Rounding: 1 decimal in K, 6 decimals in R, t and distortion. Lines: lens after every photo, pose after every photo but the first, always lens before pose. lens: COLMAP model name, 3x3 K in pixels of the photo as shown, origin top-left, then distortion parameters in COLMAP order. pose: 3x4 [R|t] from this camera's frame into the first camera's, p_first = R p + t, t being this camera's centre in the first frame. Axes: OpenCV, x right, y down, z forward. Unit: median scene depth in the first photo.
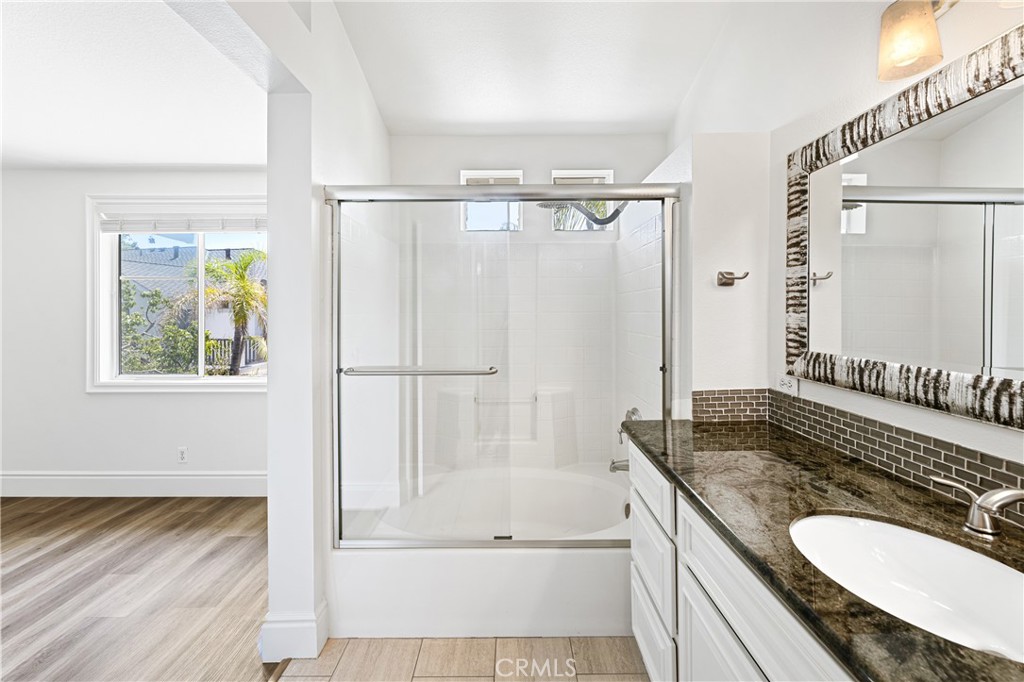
lens RADIAL K [[421.0, 0, 518.2], [0, 421.0, 314.1], [0, 0, 1]] dist [0.000324, -0.000497]
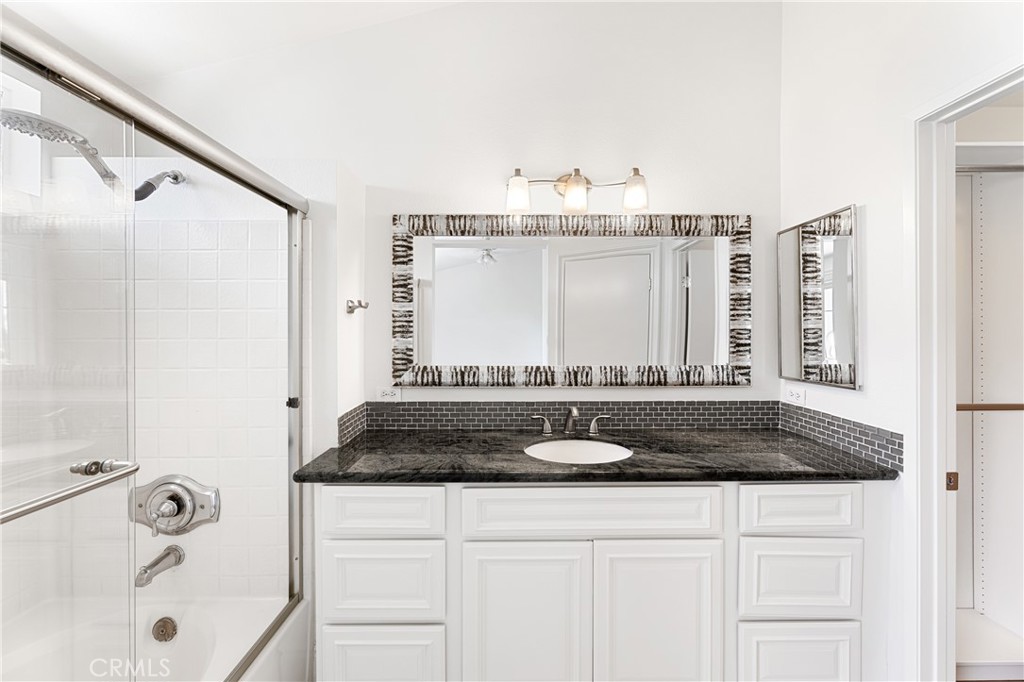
lens RADIAL K [[421.0, 0, 510.8], [0, 421.0, 326.5], [0, 0, 1]] dist [0.000324, -0.000497]
pose [[0.010212, 0.008397, 0.999913, -0.662594], [0.008928, 0.999924, -0.008489, -0.024217], [-0.999908, 0.009014, 0.010137, 0.663627]]
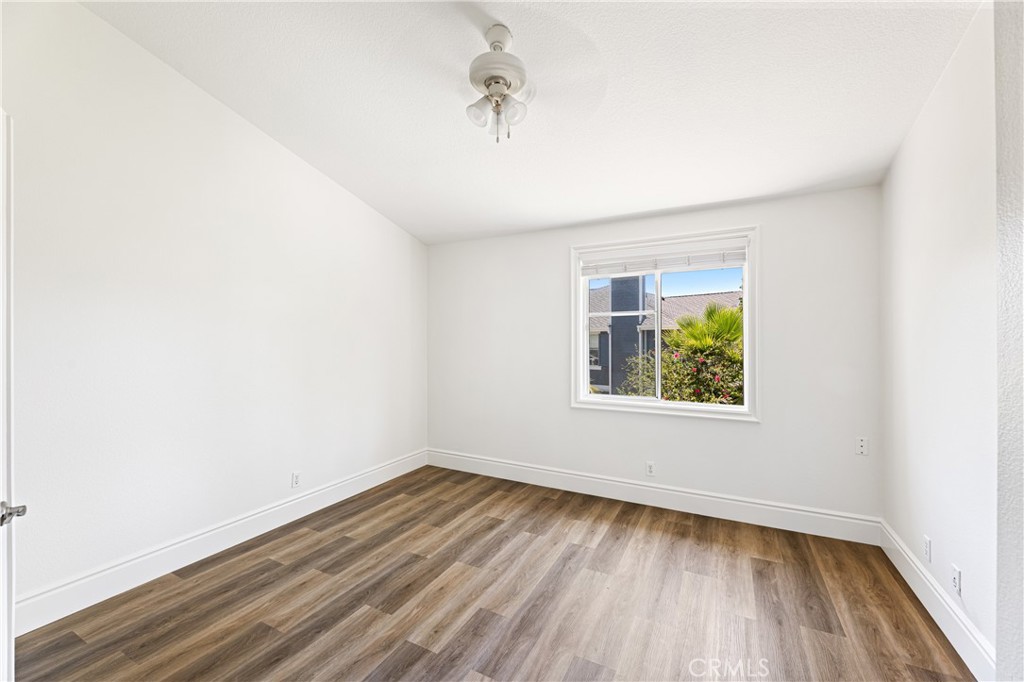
lens RADIAL K [[421.0, 0, 512.5], [0, 421.0, 343.5], [0, 0, 1]] dist [0.000324, -0.000497]
pose [[0.873080, 0.003615, -0.487563, -1.287218], [-0.002017, 0.999991, 0.003803, -0.010782], [0.487572, -0.002337, 0.873080, -0.370835]]
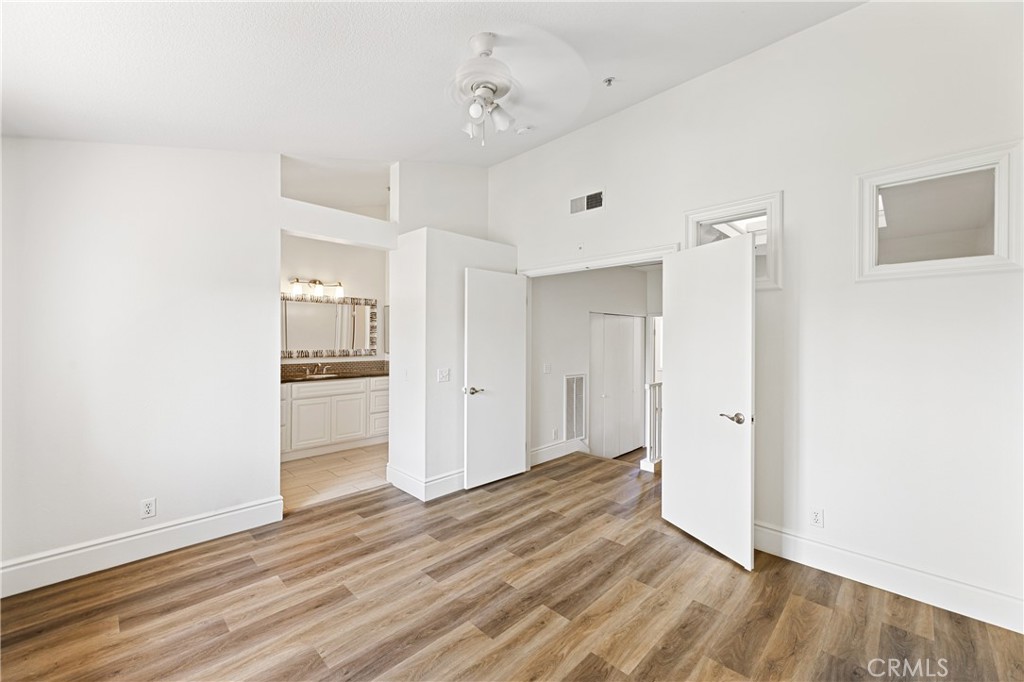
lens RADIAL K [[421.0, 0, 506.7], [0, 421.0, 341.0], [0, 0, 1]] dist [0.000324, -0.000497]
pose [[-0.687810, -0.007533, 0.725852, -3.146959], [0.000806, 0.999938, 0.011141, -0.026664], [-0.725891, 0.008248, -0.687761, 1.802731]]
